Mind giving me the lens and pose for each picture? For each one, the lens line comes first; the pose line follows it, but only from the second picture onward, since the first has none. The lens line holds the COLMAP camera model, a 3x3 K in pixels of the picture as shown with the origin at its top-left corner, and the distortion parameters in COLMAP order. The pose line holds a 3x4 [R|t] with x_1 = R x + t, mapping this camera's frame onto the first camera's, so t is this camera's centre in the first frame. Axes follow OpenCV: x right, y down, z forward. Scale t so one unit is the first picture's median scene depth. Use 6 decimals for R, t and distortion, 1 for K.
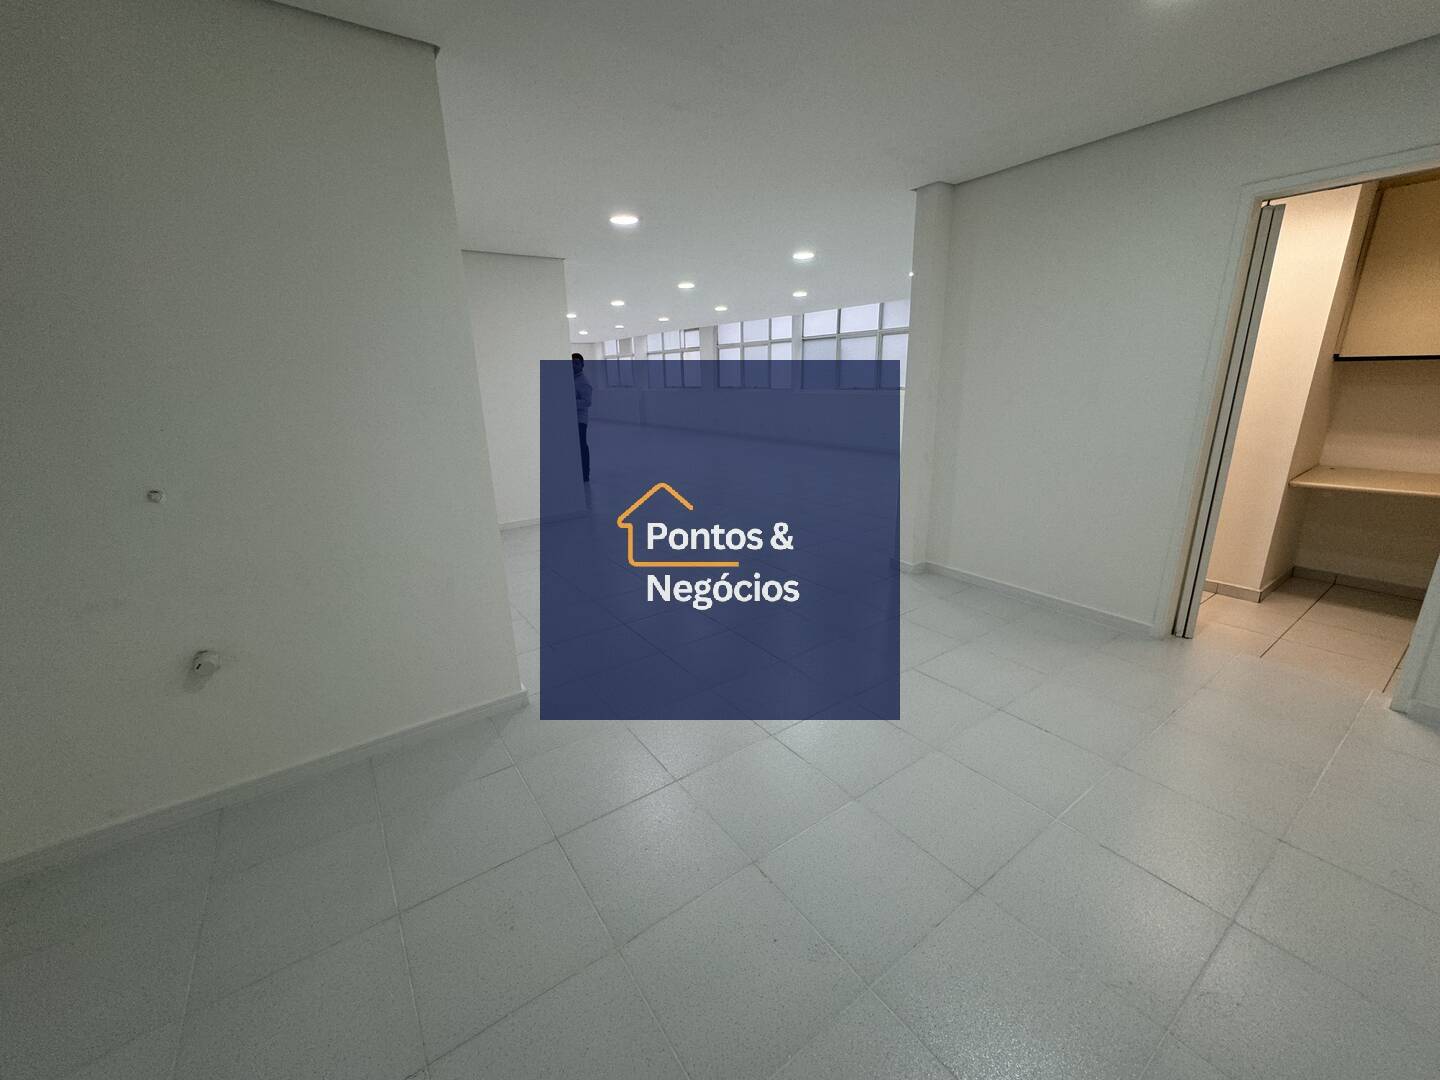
lens RADIAL K [[576.5, 0, 726.8], [0, 576.5, 541.1], [0, 0, 1]] dist [-0.000646, -0.000008]
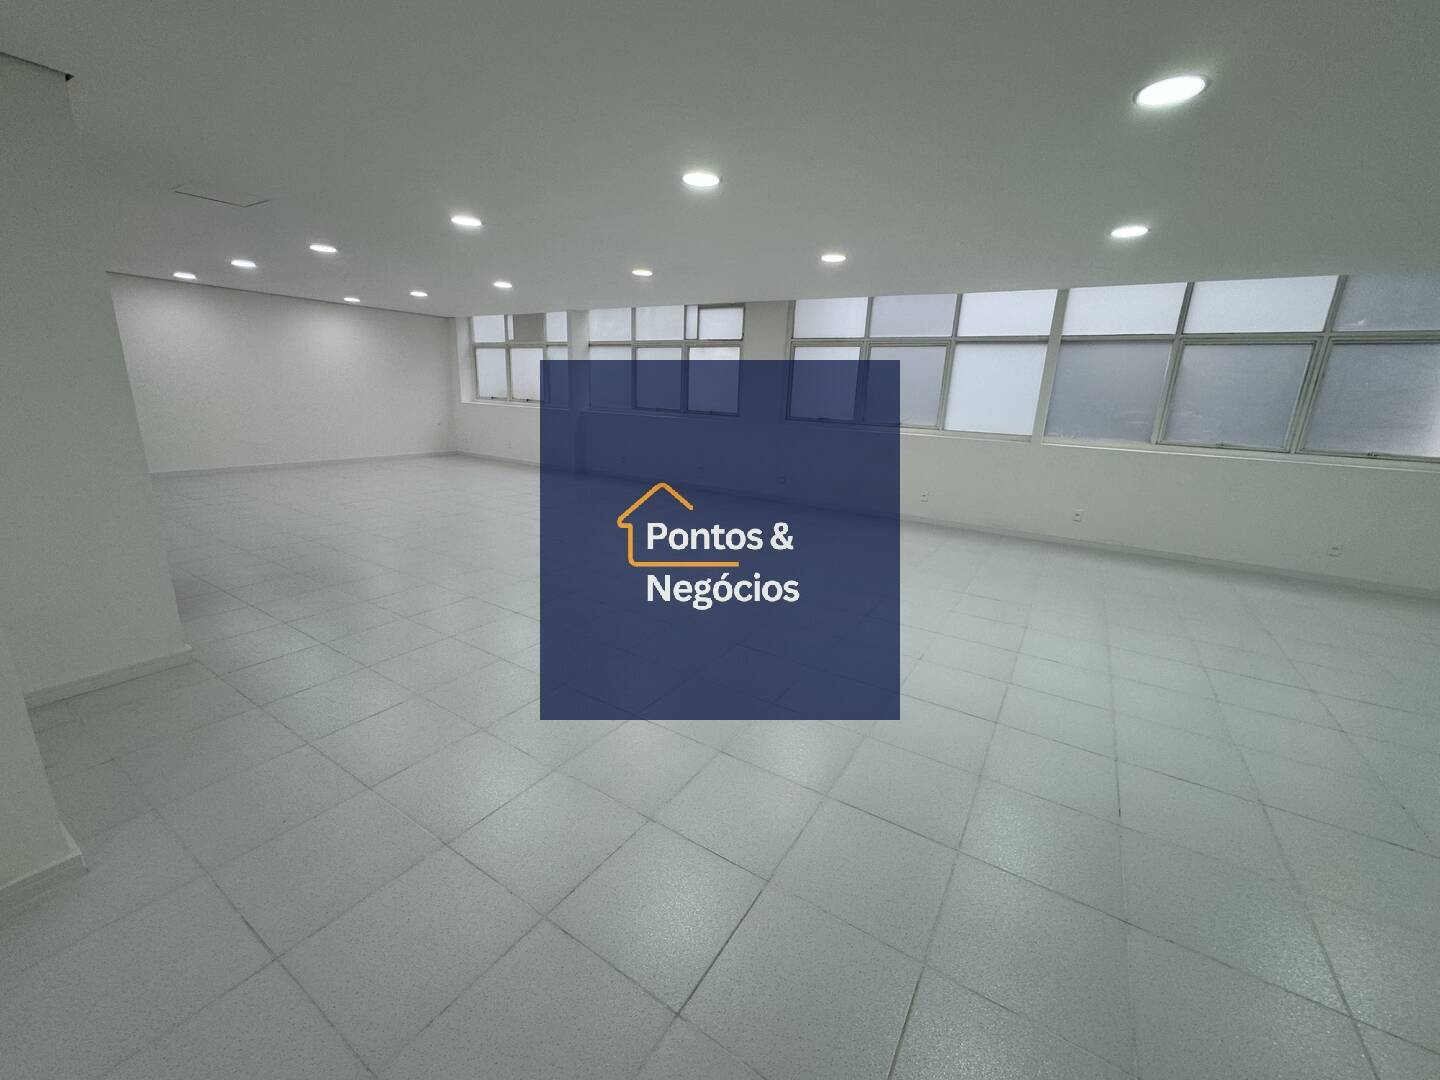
lens RADIAL K [[576.5, 0, 726.8], [0, 576.5, 541.1], [0, 0, 1]] dist [-0.000646, -0.000008]
pose [[0.927057, -0.044582, 0.372259, -0.250481], [0.049706, 0.998755, -0.004175, -0.143244], [-0.371610, 0.022374, 0.928119, 0.492808]]
